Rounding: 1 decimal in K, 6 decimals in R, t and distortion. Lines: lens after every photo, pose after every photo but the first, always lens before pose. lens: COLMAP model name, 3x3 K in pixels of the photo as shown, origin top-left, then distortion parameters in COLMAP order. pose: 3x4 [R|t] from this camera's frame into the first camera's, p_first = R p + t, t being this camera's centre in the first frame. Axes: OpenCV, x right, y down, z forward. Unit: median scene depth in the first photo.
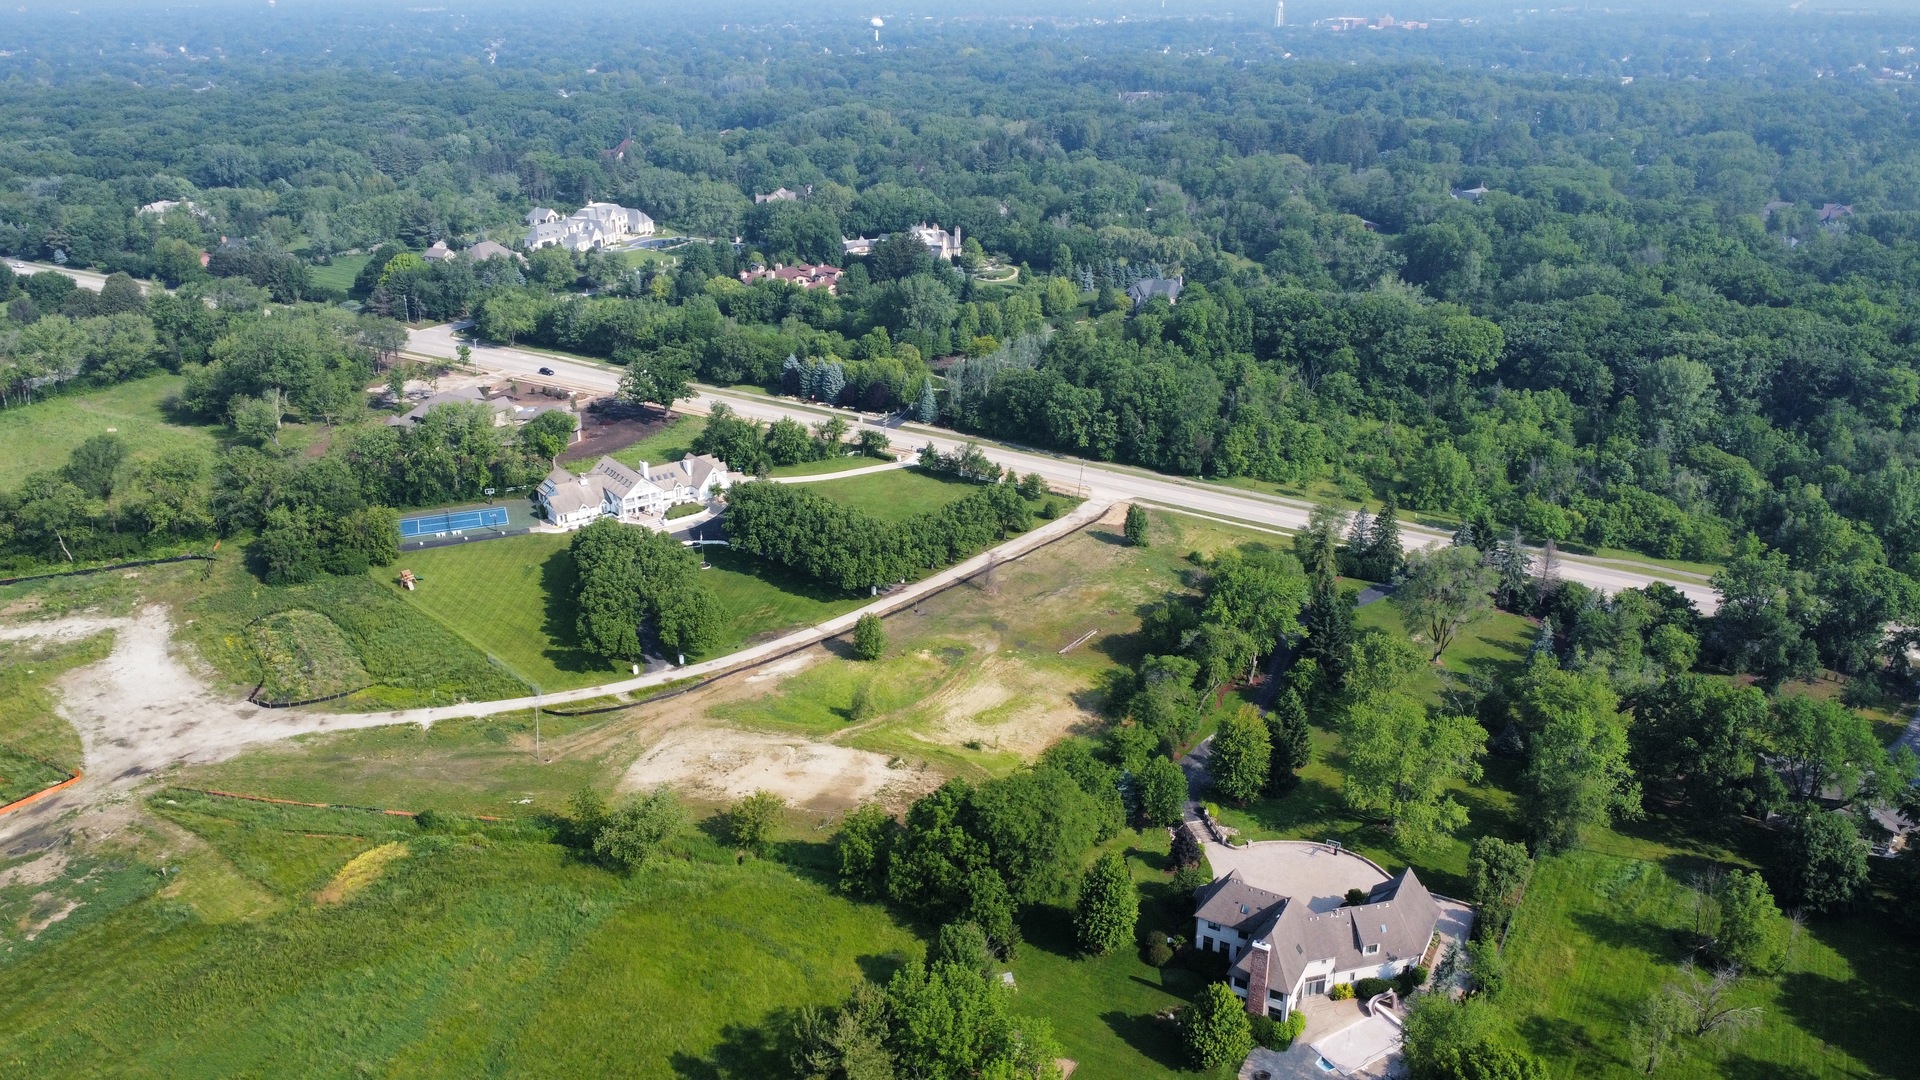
lens RADIAL K [[1437.2, 0, 960.0], [0, 1437.2, 540.0], [0, 0, 1]] dist [0.001334, -0.004021]
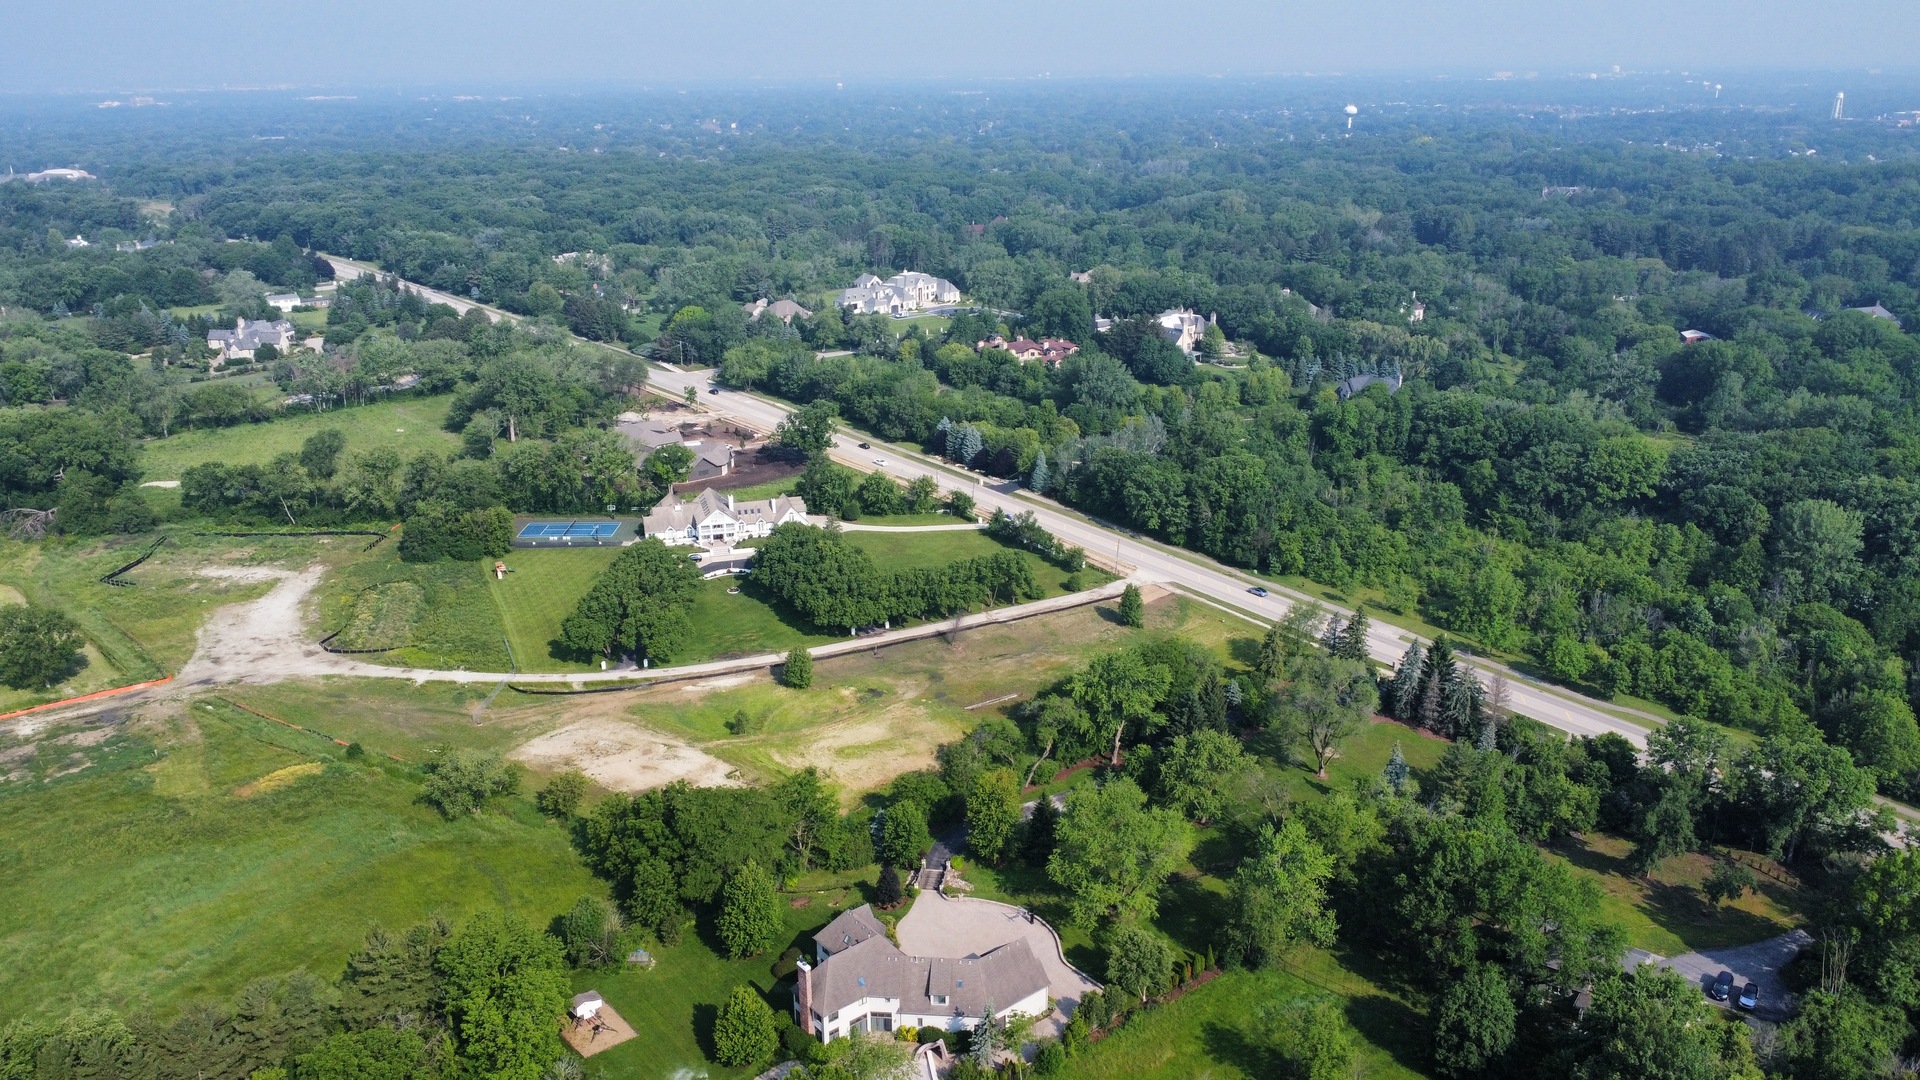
lens RADIAL K [[1437.2, 0, 960.0], [0, 1437.2, 540.0], [0, 0, 1]] dist [0.001334, -0.004021]
pose [[0.936317, 0.112050, -0.332798, 0.304590], [-0.129291, 0.991151, -0.030046, -0.008861], [0.326487, 0.071160, 0.942519, -0.002677]]
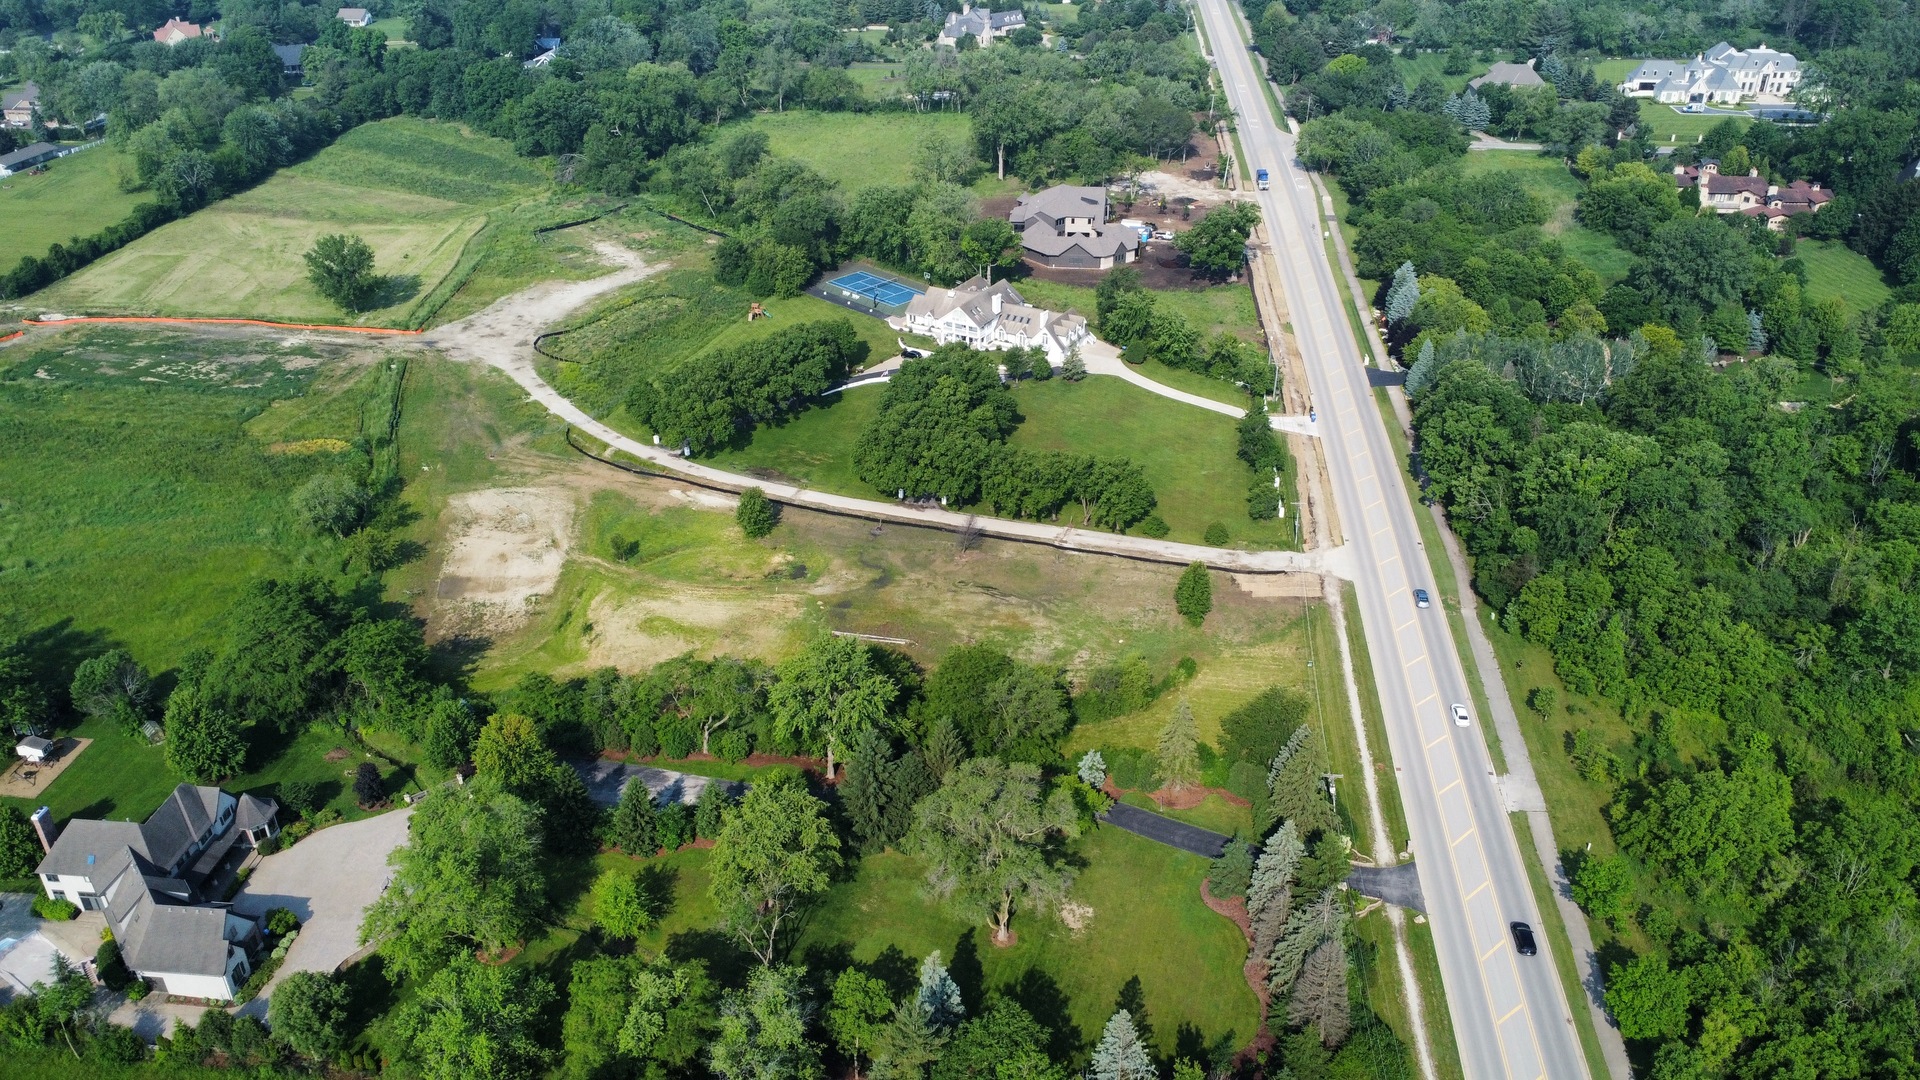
lens RADIAL K [[1437.2, 0, 960.0], [0, 1437.2, 540.0], [0, 0, 1]] dist [0.001334, -0.004021]
pose [[0.406132, 0.452601, -0.793857, 0.557420], [-0.332097, 0.882433, 0.333202, -0.205153], [0.851333, 0.128314, 0.508692, 0.478137]]
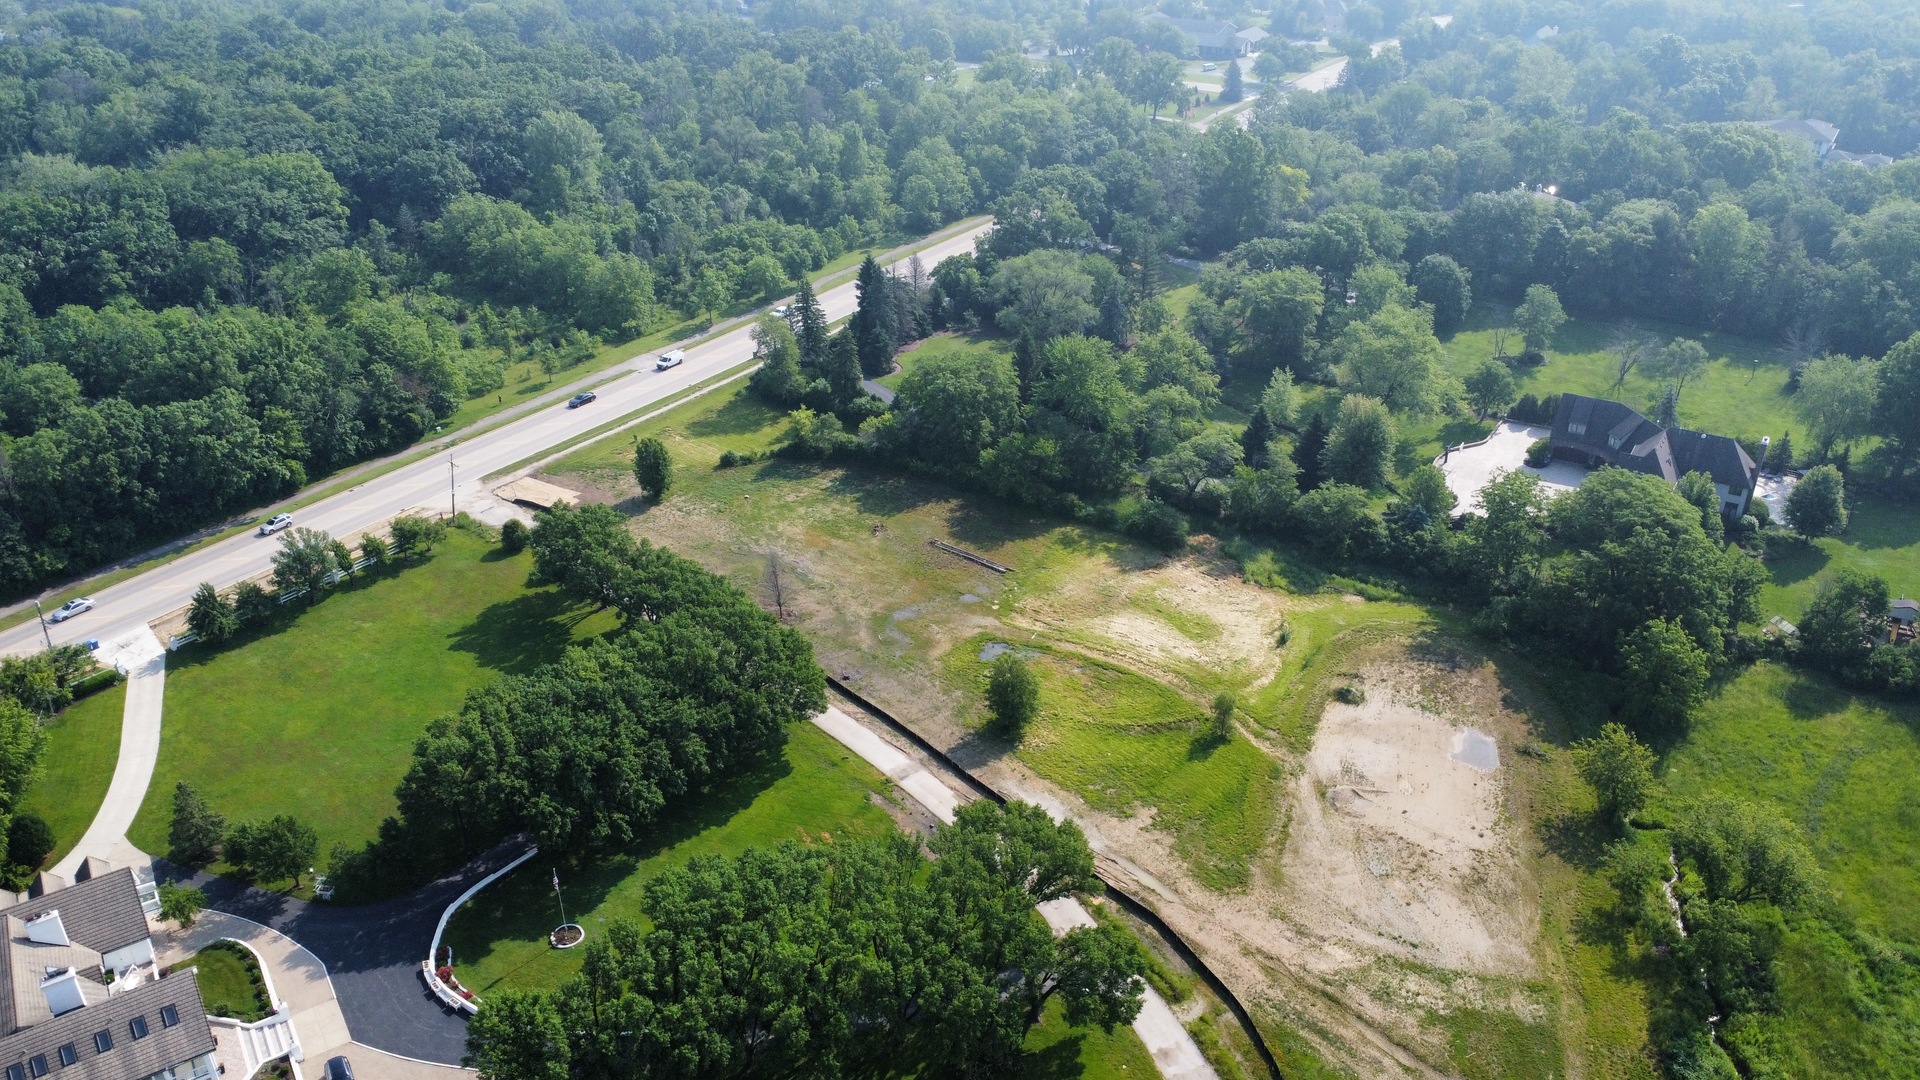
lens RADIAL K [[1437.2, 0, 960.0], [0, 1437.2, 540.0], [0, 0, 1]] dist [0.001334, -0.004021]
pose [[0.056056, -0.469044, 0.881394, -0.423173], [0.379021, 0.826697, 0.415831, -0.184225], [-0.923689, 0.310757, 0.224119, 0.646670]]
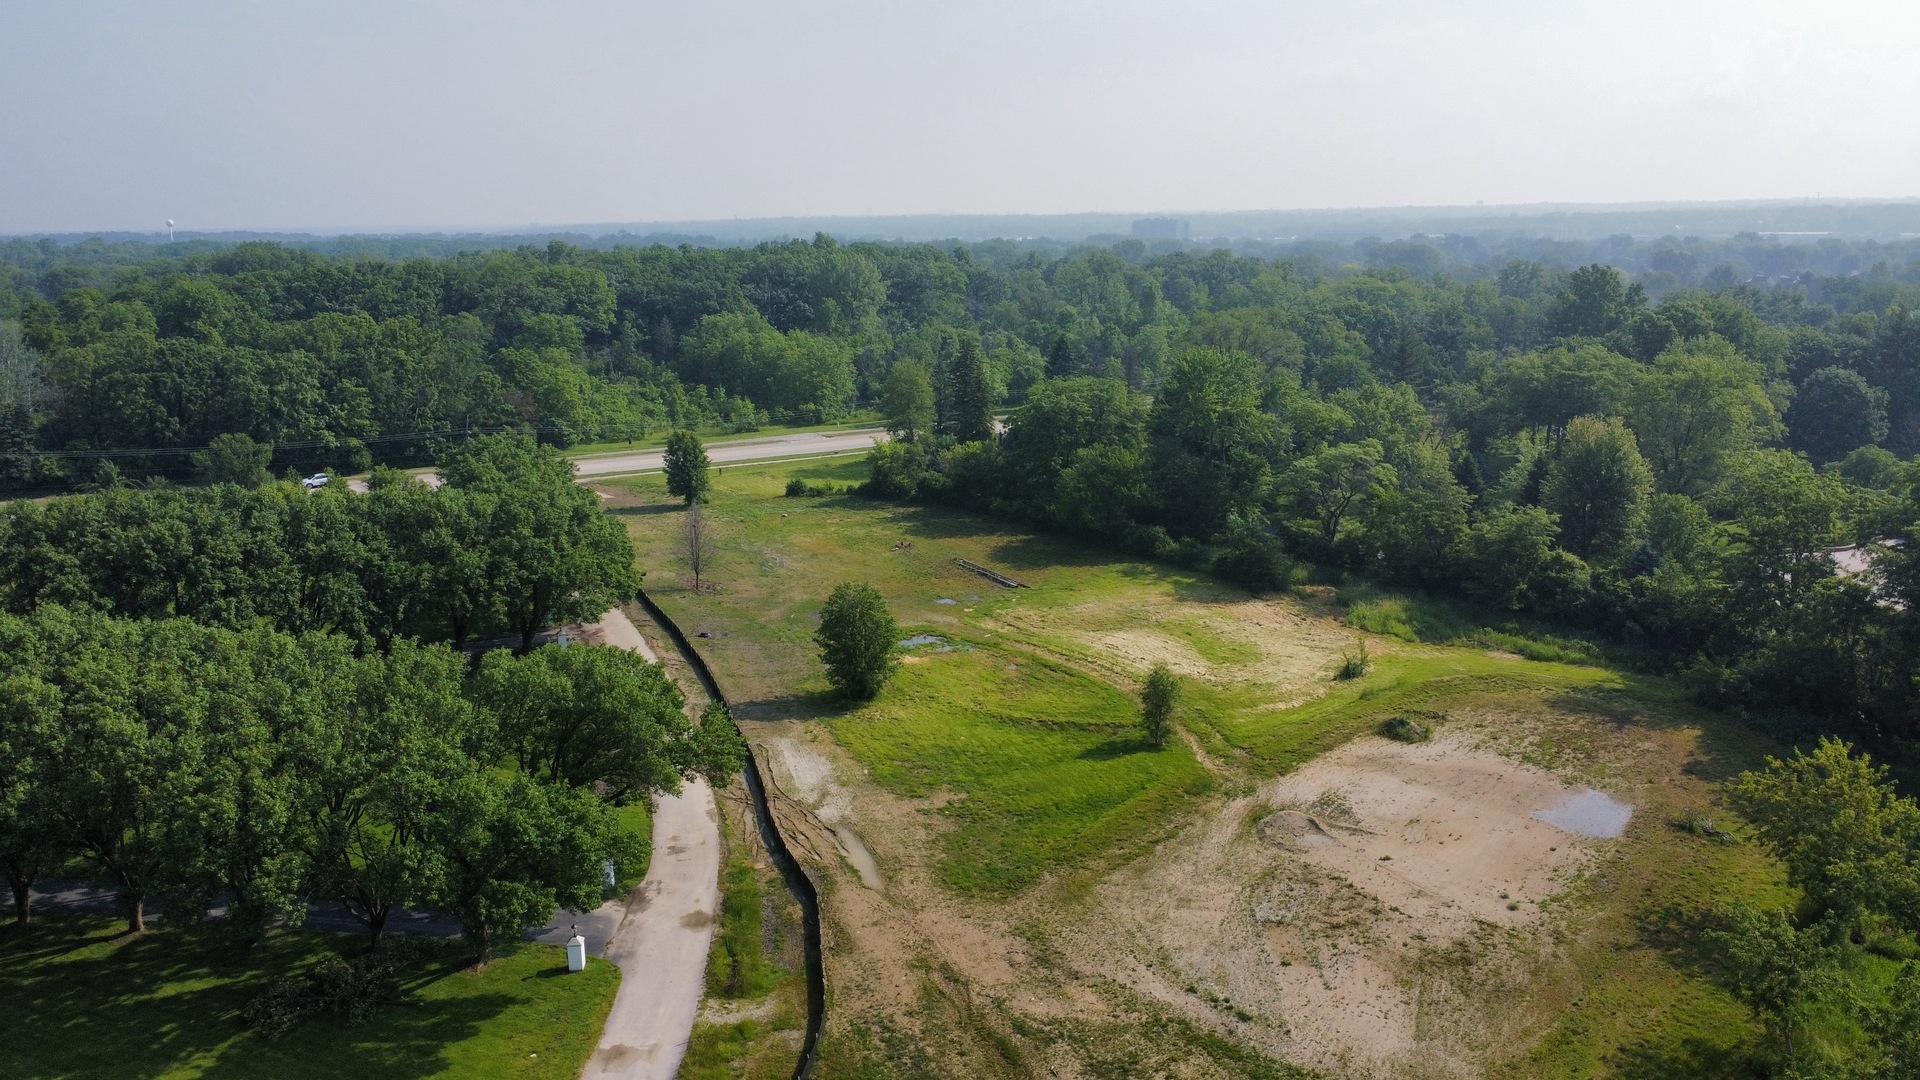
lens RADIAL K [[1437.2, 0, 960.0], [0, 1437.2, 540.0], [0, 0, 1]] dist [0.001334, -0.004021]
pose [[0.416657, -0.201918, 0.886356, -0.304046], [0.349422, 0.935688, 0.048900, 0.021166], [-0.839226, 0.289338, 0.460416, 0.583305]]
